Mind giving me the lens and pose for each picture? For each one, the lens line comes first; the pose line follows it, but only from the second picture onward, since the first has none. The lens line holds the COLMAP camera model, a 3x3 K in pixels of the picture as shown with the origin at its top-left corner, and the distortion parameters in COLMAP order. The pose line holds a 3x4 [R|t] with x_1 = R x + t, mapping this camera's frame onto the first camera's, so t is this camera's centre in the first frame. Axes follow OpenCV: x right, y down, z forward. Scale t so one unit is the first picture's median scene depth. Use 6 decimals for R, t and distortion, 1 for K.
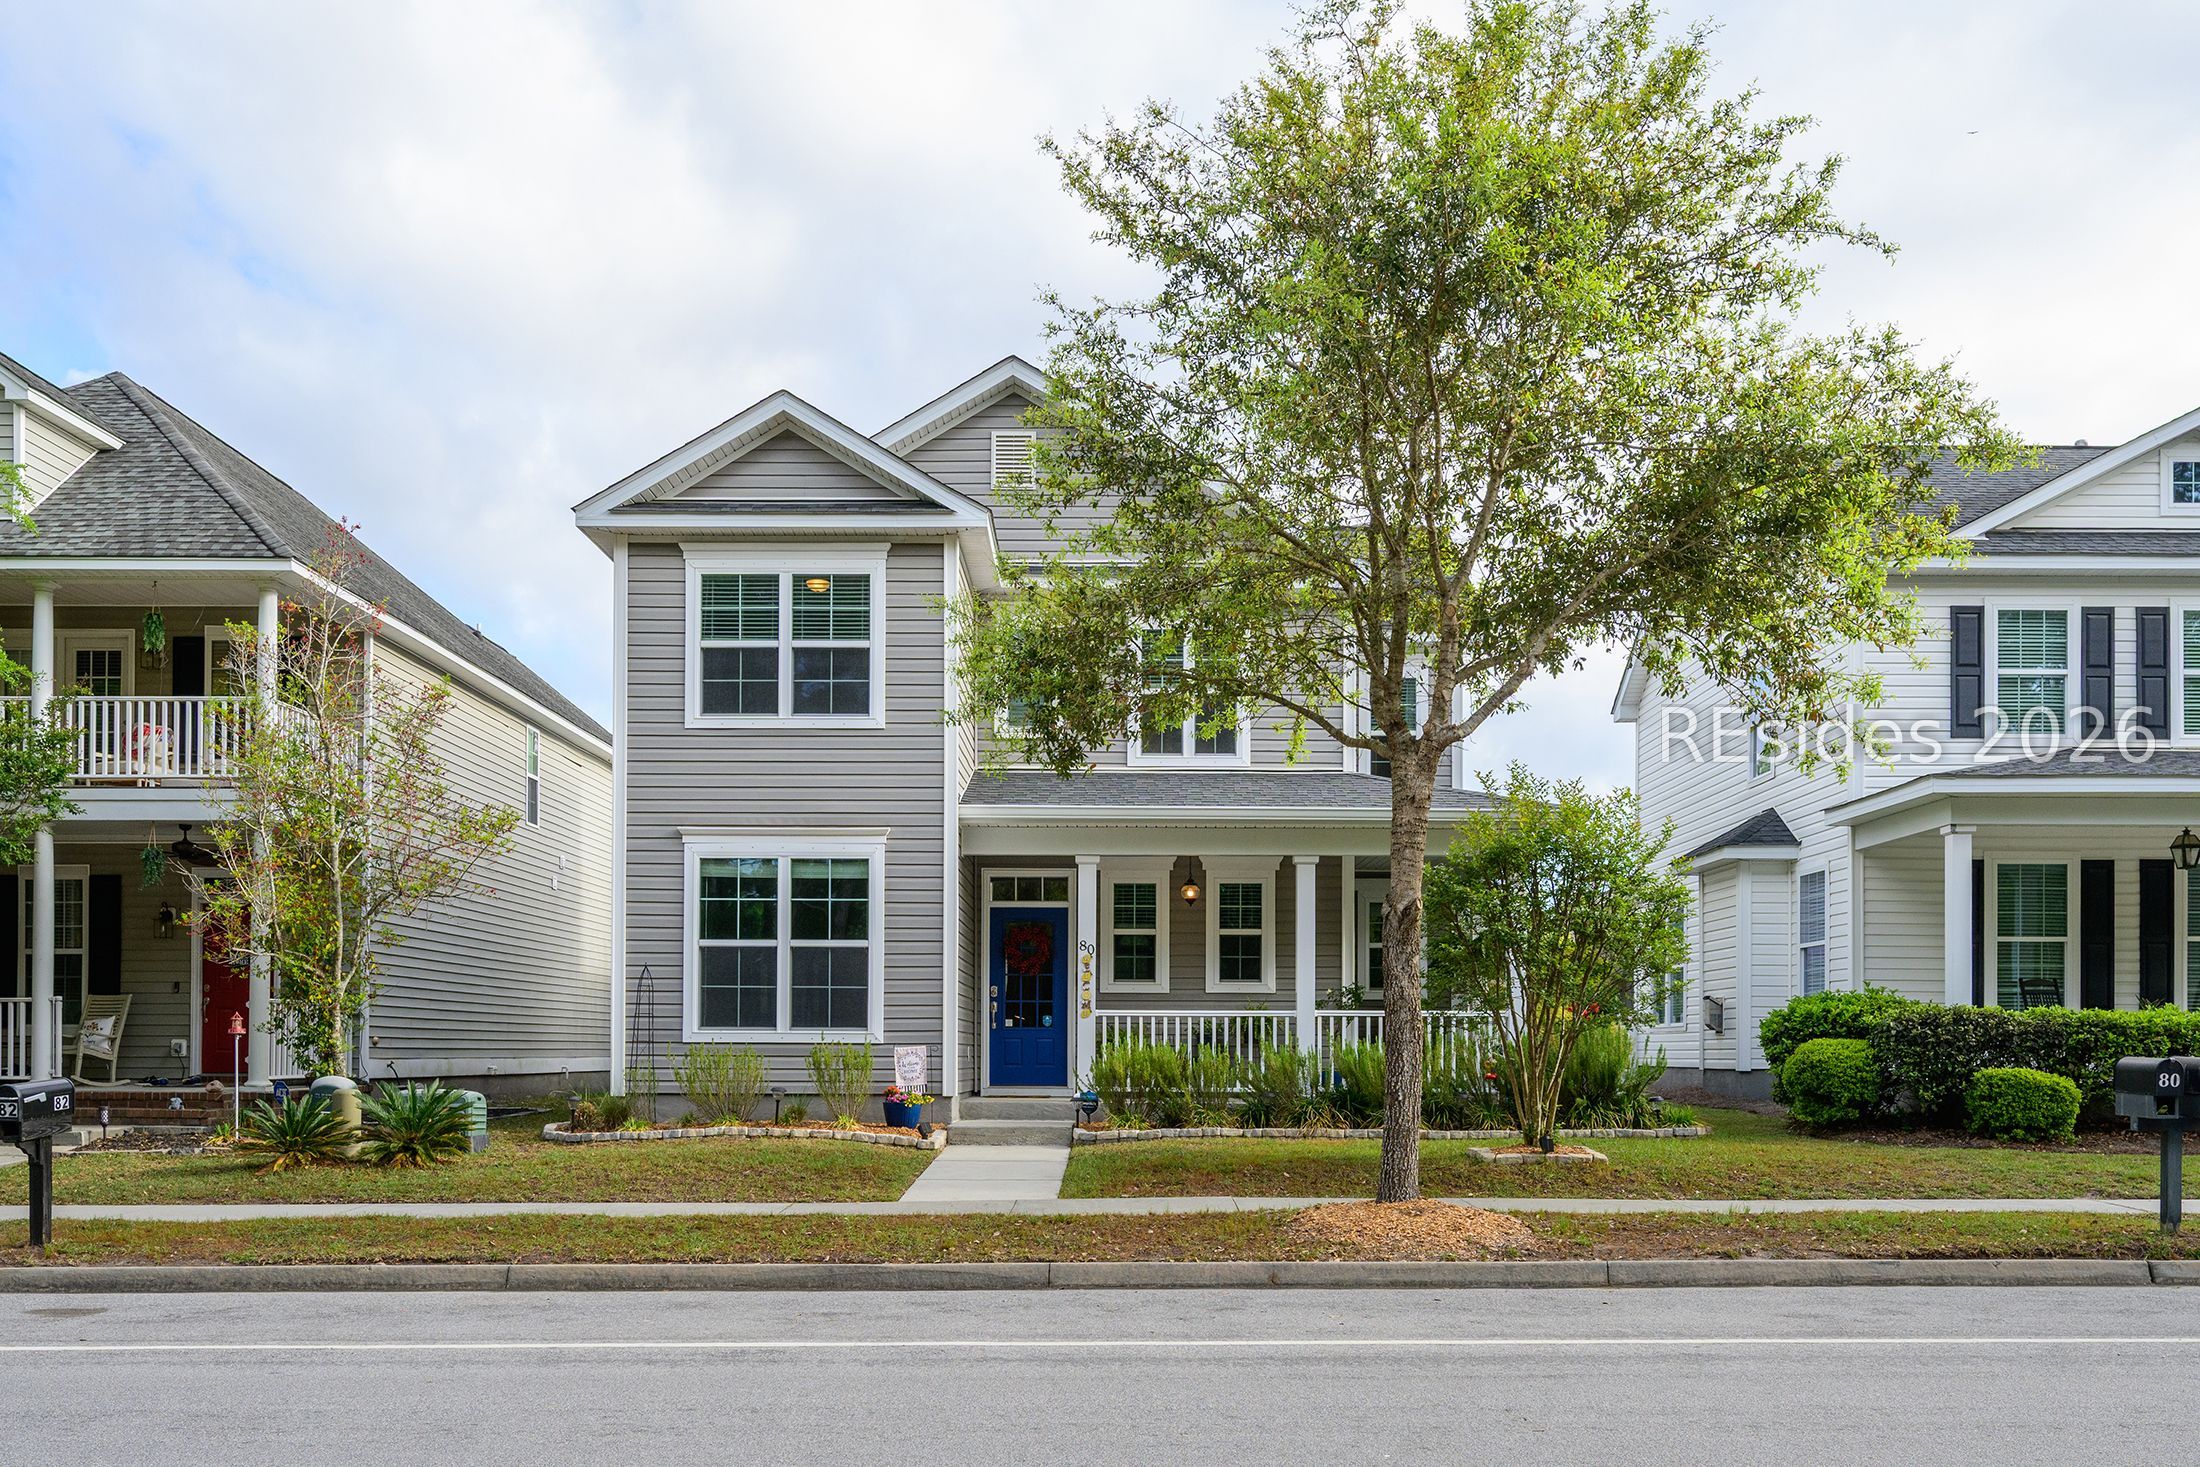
lens RADIAL K [[1828.4, 0, 1101.0], [0, 1828.4, 785.2], [0, 0, 1]] dist [0.006039, -0.004079]
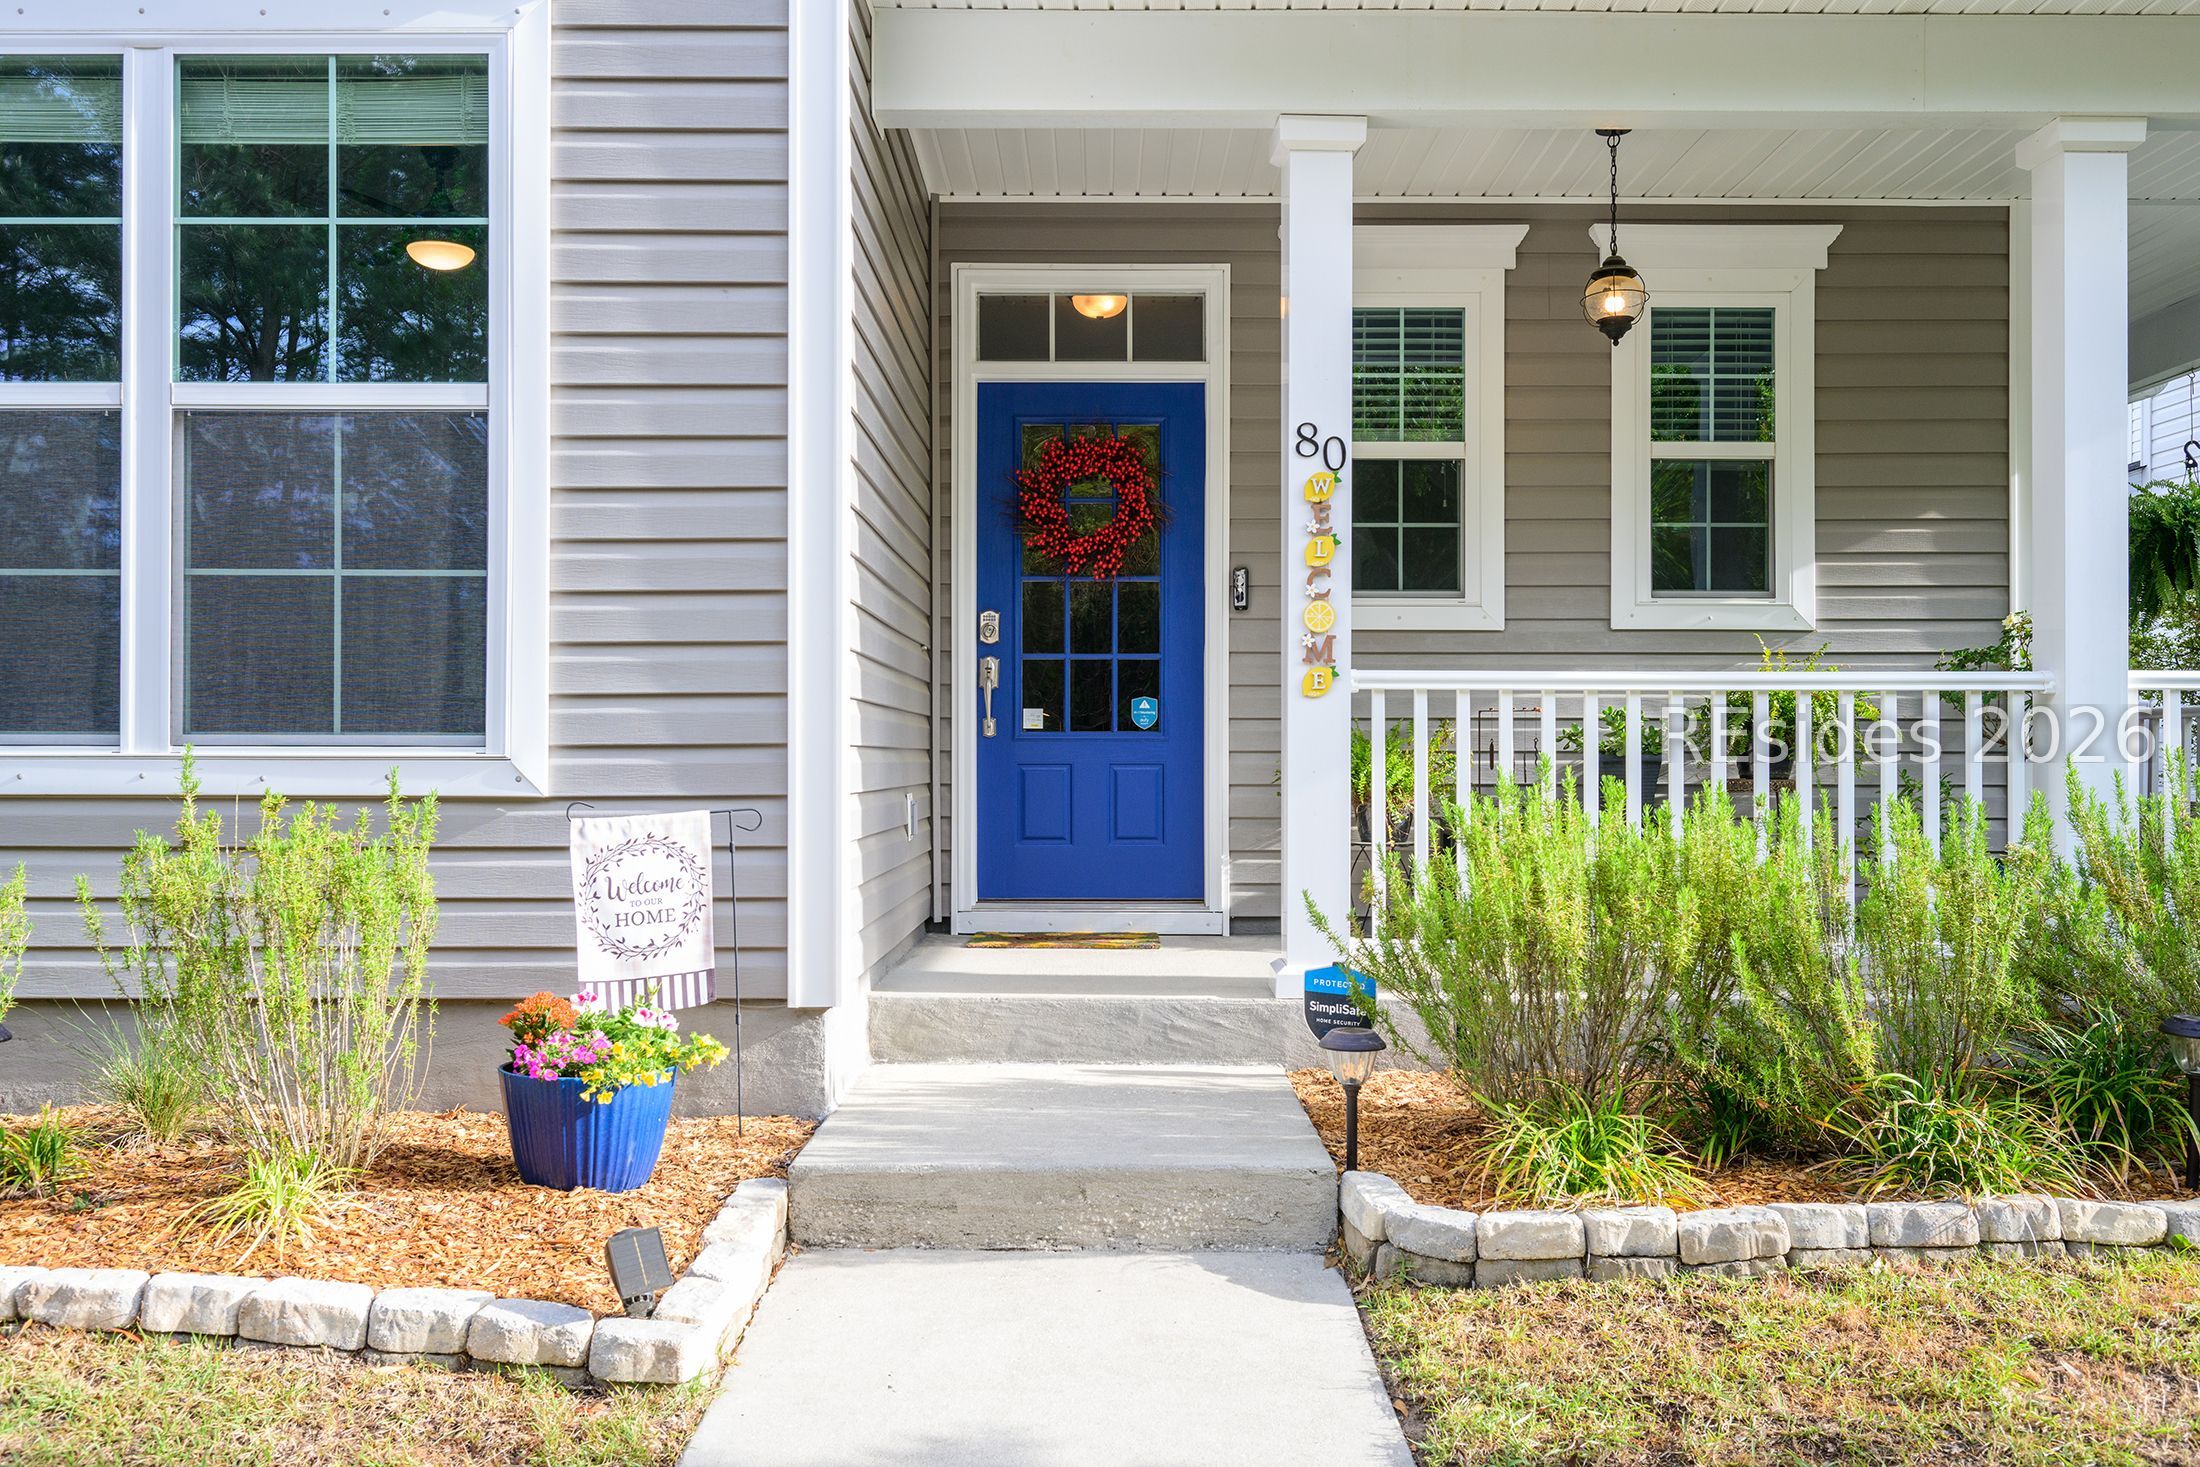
lens RADIAL K [[1784.5, 0, 1100.0], [0, 1784.5, 733.5], [0, 0, 1]] dist [-0.007145, -0.002077]
pose [[0.999971, -0.004140, 0.006416, -0.044211], [0.003261, 0.991312, 0.131493, 0.097965], [-0.006904, -0.131469, 0.991296, 0.737030]]
